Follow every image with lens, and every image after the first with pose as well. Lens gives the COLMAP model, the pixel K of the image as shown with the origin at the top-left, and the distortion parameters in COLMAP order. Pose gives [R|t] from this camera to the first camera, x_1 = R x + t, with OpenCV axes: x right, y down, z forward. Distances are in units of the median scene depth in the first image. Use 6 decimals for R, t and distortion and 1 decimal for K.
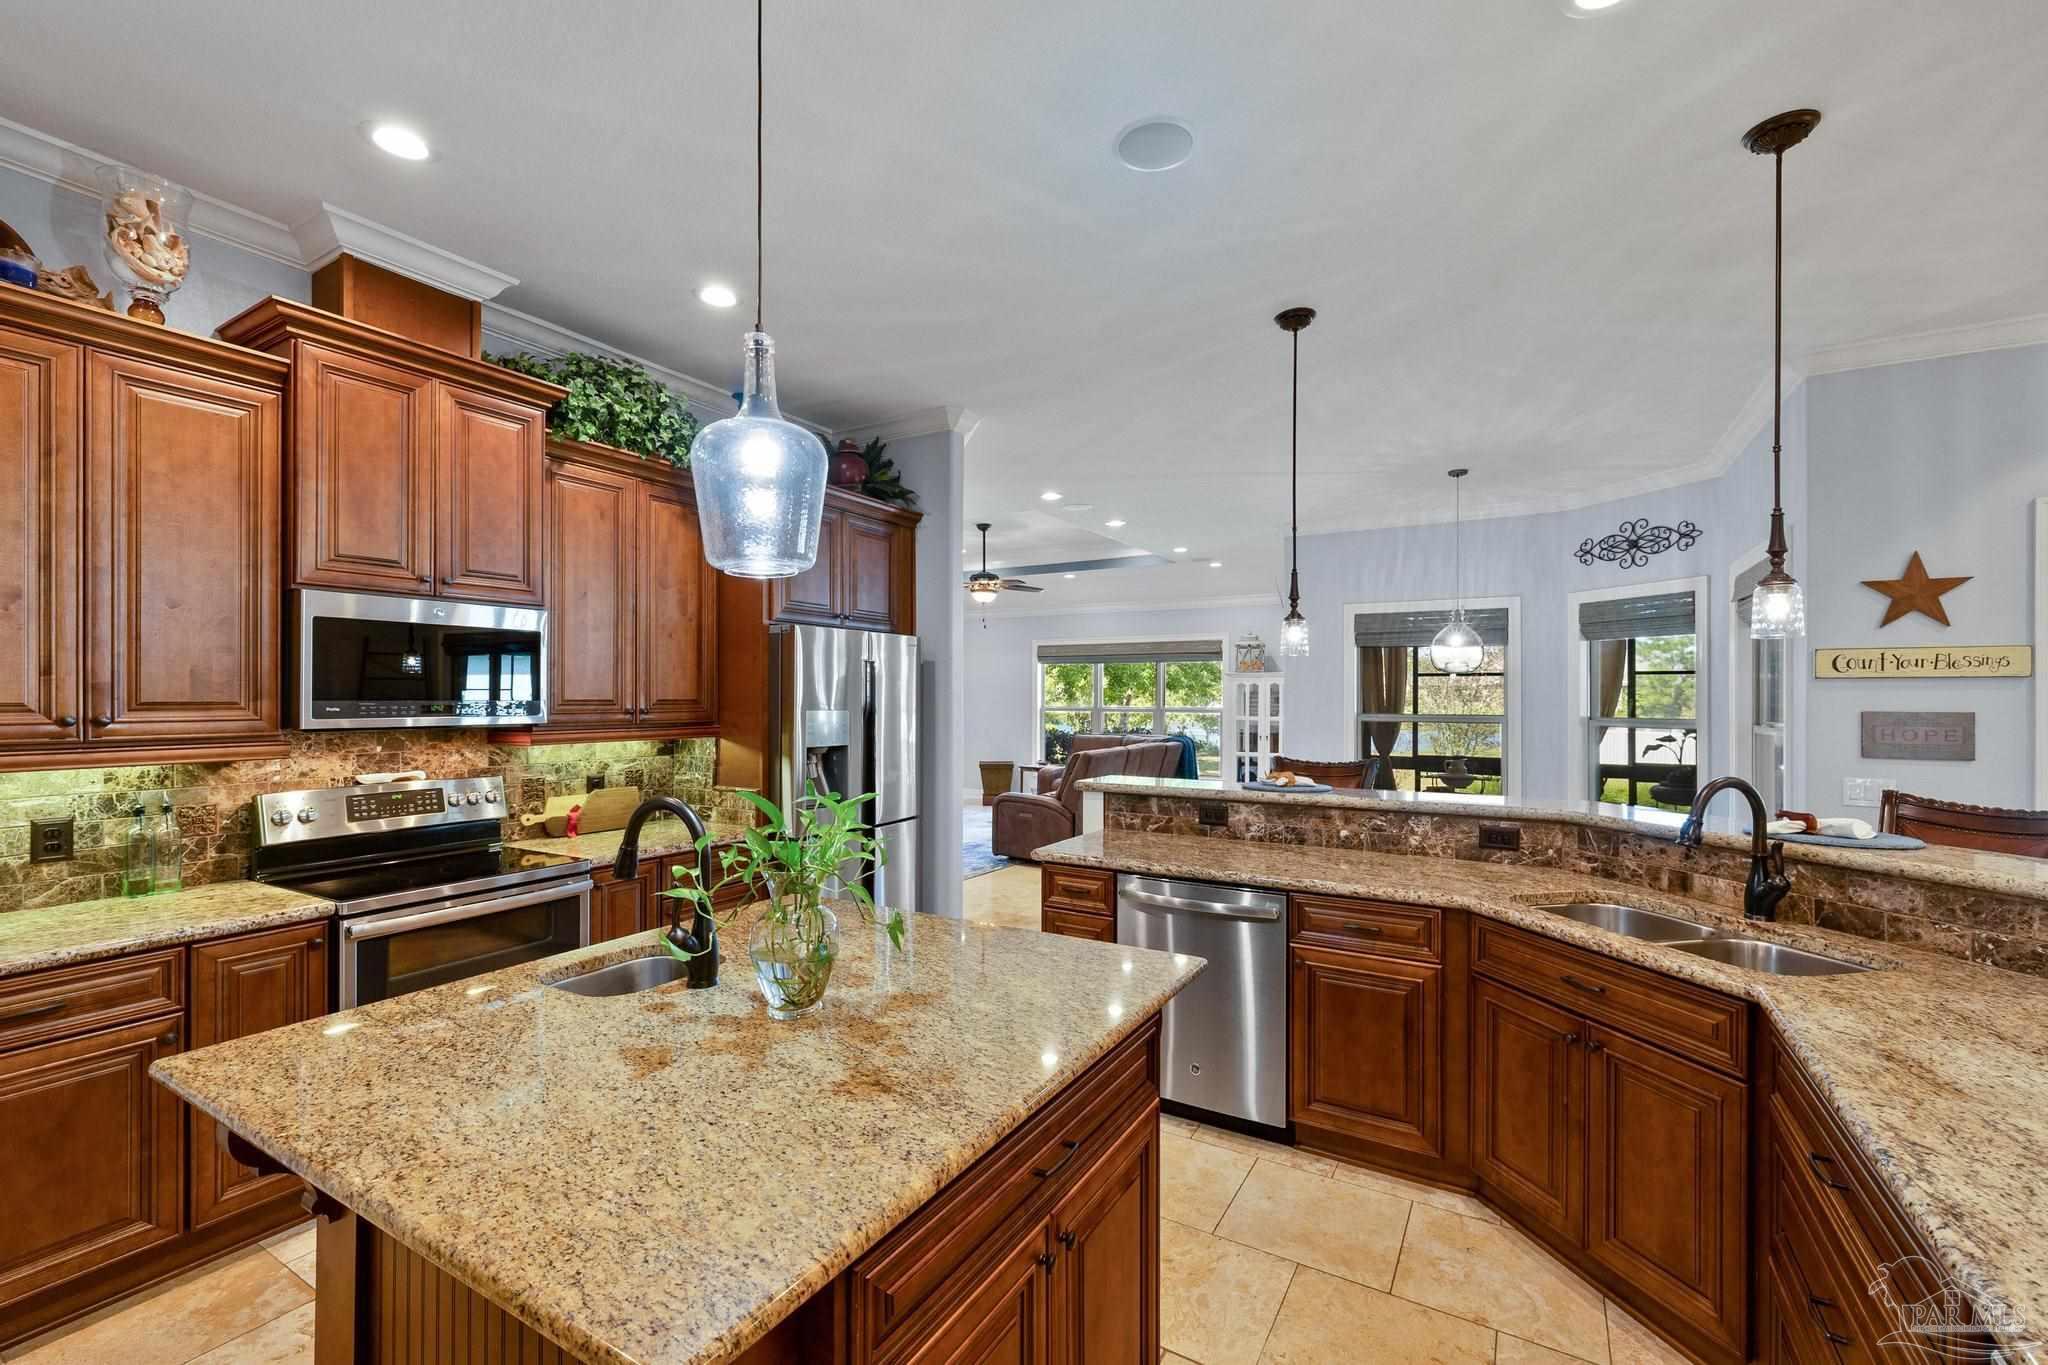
lens RADIAL K [[863.3, 0, 1020.3], [0, 863.3, 692.9], [0, 0, 1]] dist [-0.001475, -0.000641]
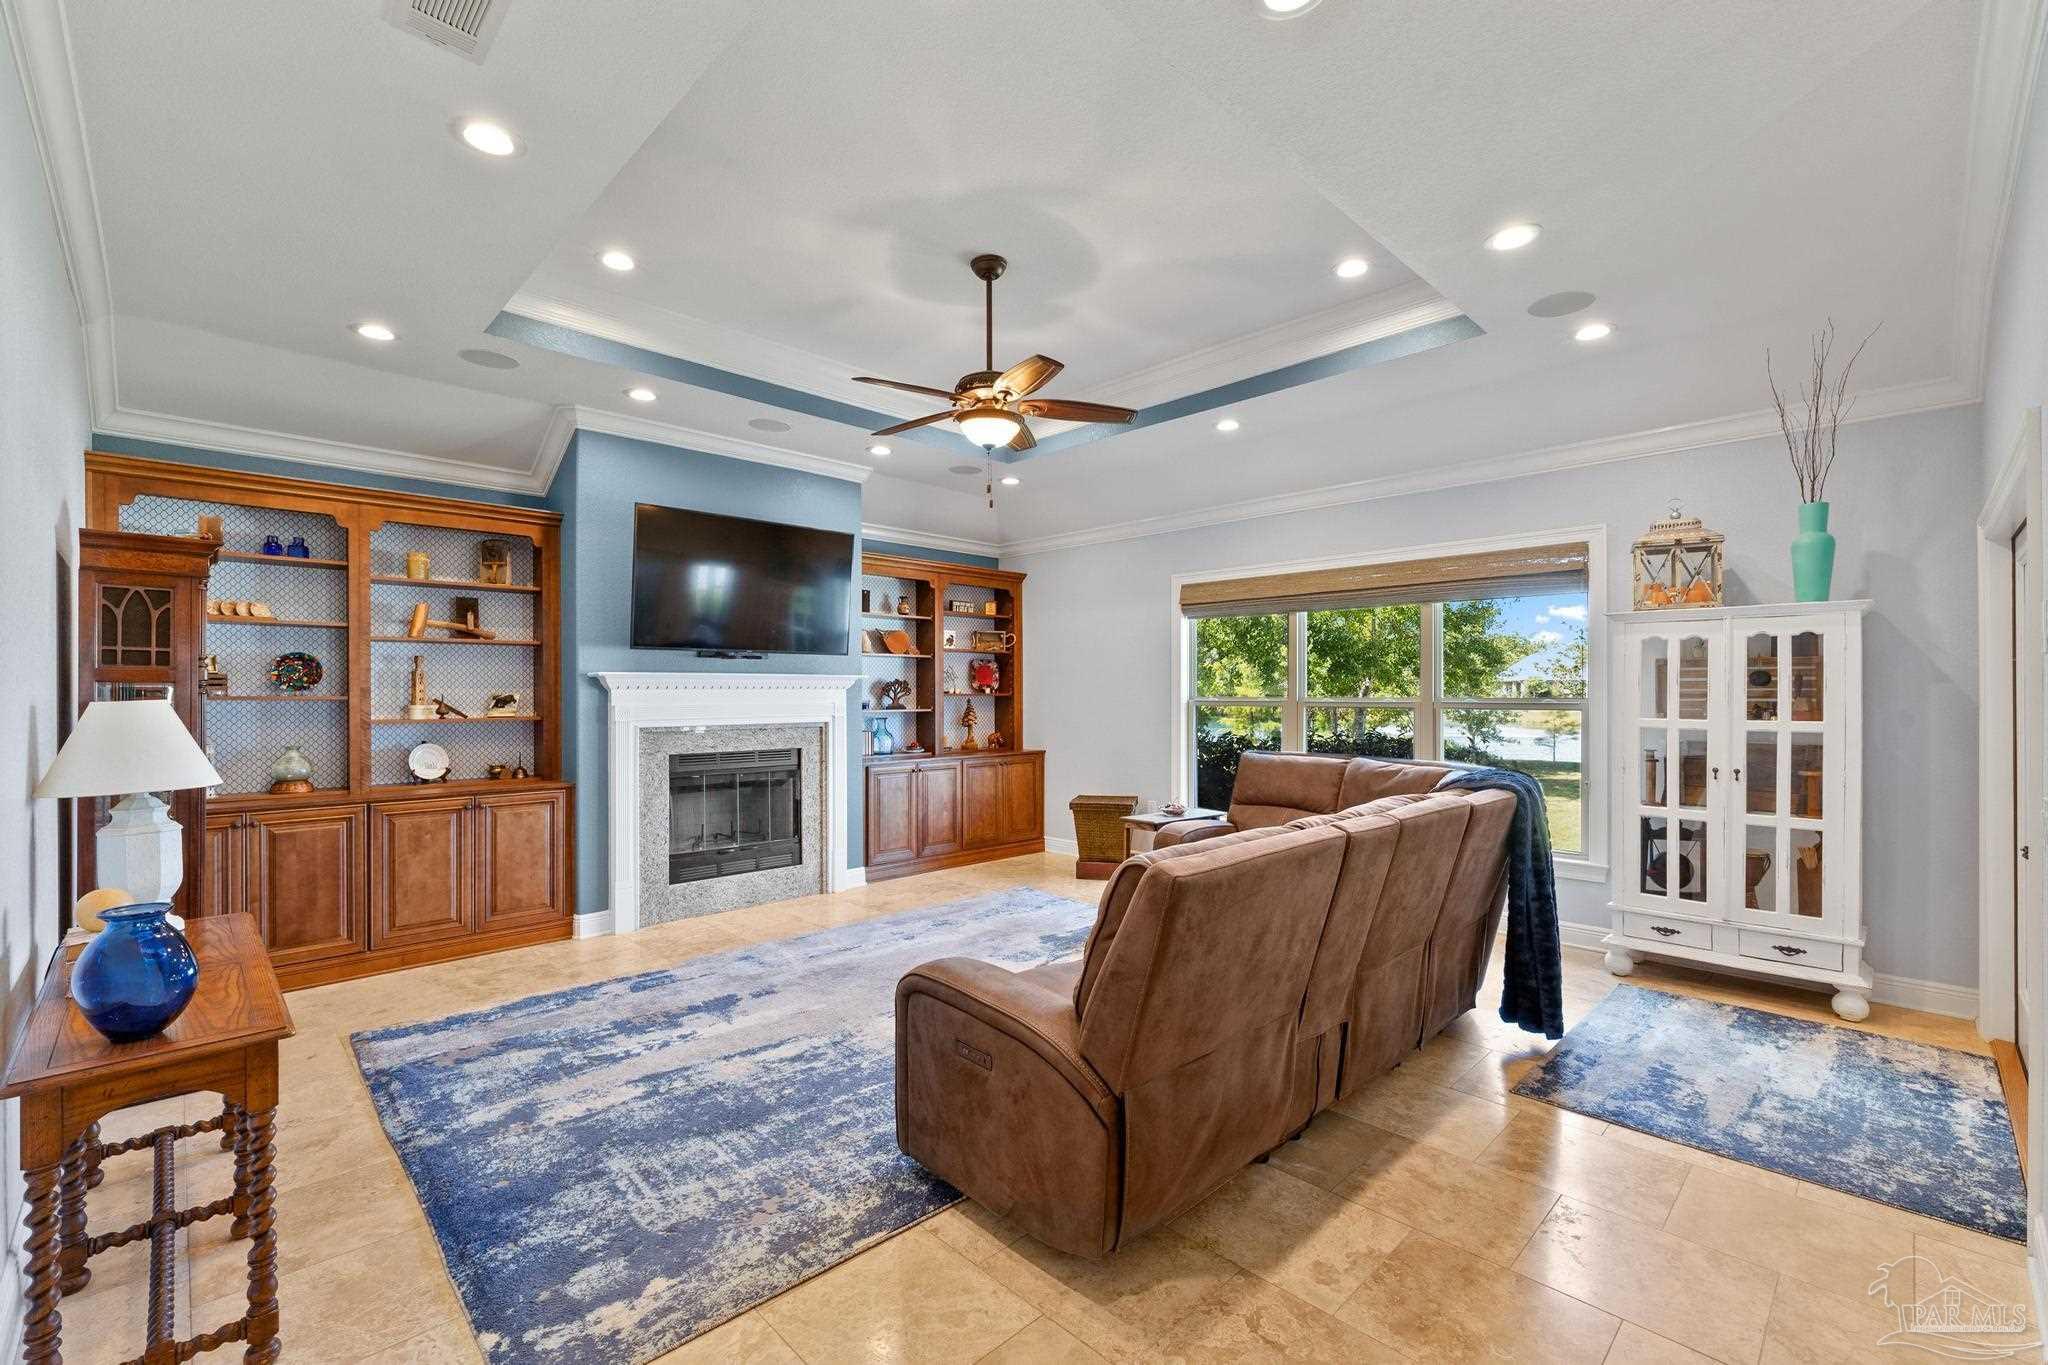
lens RADIAL K [[864.8, 0, 1016.1], [0, 864.8, 687.0], [0, 0, 1]] dist [0.000344, 0.000074]
pose [[0.966294, -0.004704, -0.257399, 0.172921], [0.003897, 0.999986, -0.003644, 0.032072], [0.257412, 0.002518, 0.966298, 1.301881]]
